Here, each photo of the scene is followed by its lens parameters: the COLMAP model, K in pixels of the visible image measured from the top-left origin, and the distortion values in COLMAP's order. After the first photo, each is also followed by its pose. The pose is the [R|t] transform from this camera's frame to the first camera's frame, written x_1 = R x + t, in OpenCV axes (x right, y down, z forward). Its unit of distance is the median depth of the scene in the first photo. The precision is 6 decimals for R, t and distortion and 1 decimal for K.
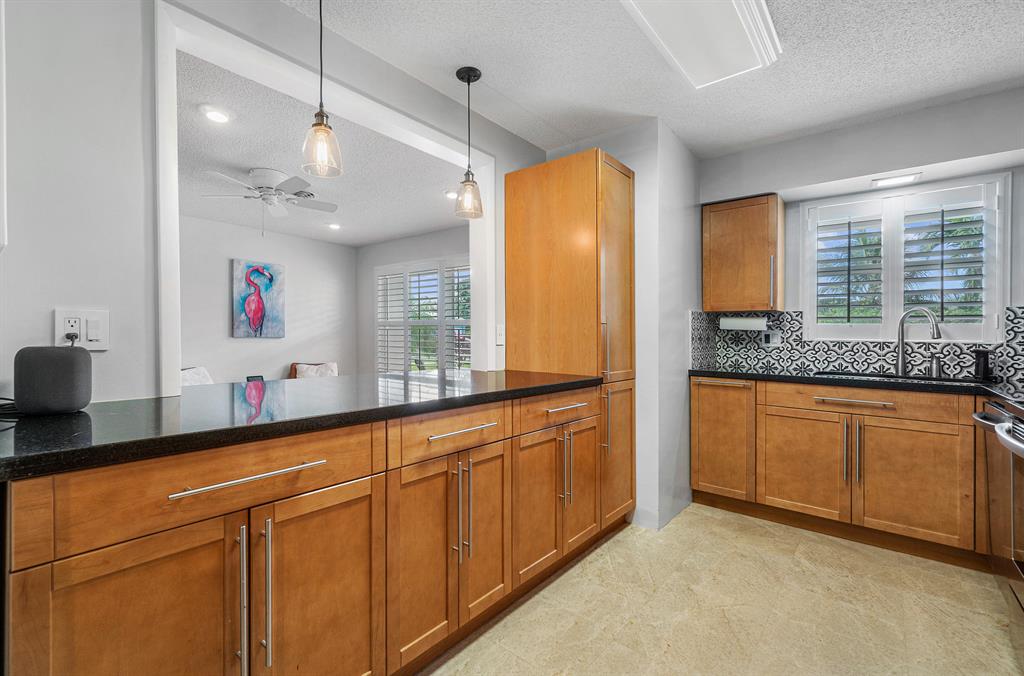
lens RADIAL K [[440.2, 0, 509.8], [0, 440.2, 333.6], [0, 0, 1]] dist [-0.013158, 0.000682]
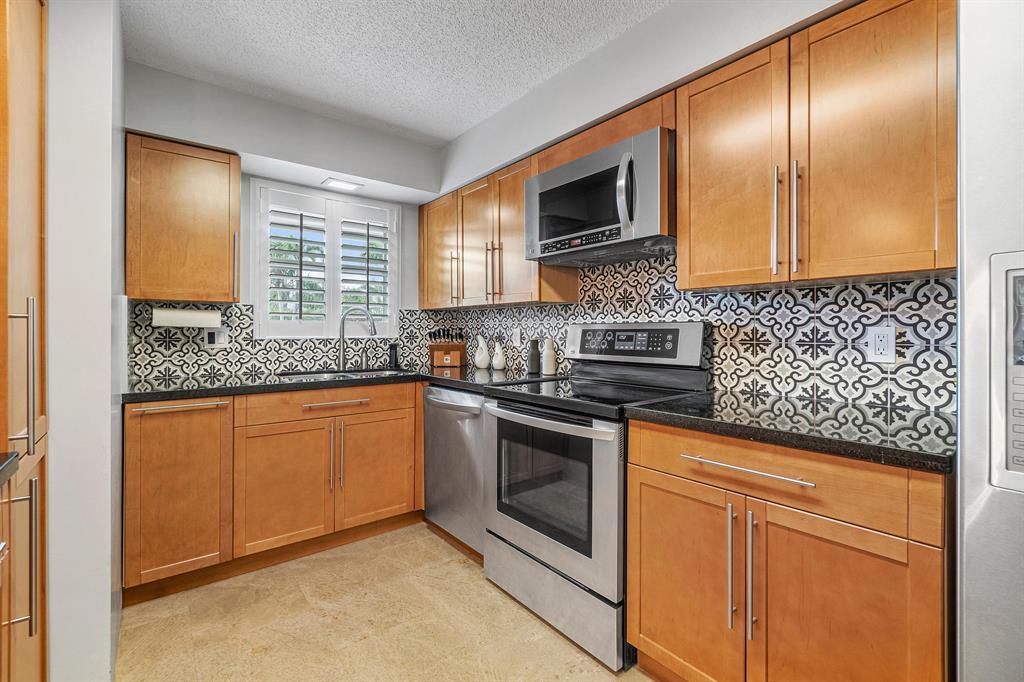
lens RADIAL K [[440.2, 0, 522.0], [0, 440.2, 326.1], [0, 0, 1]] dist [-0.013158, 0.000682]
pose [[0.251314, 0.002999, 0.967901, -0.030227], [0.006658, 0.999966, -0.004827, -0.002772], [-0.967883, 0.007657, 0.251286, 0.315405]]
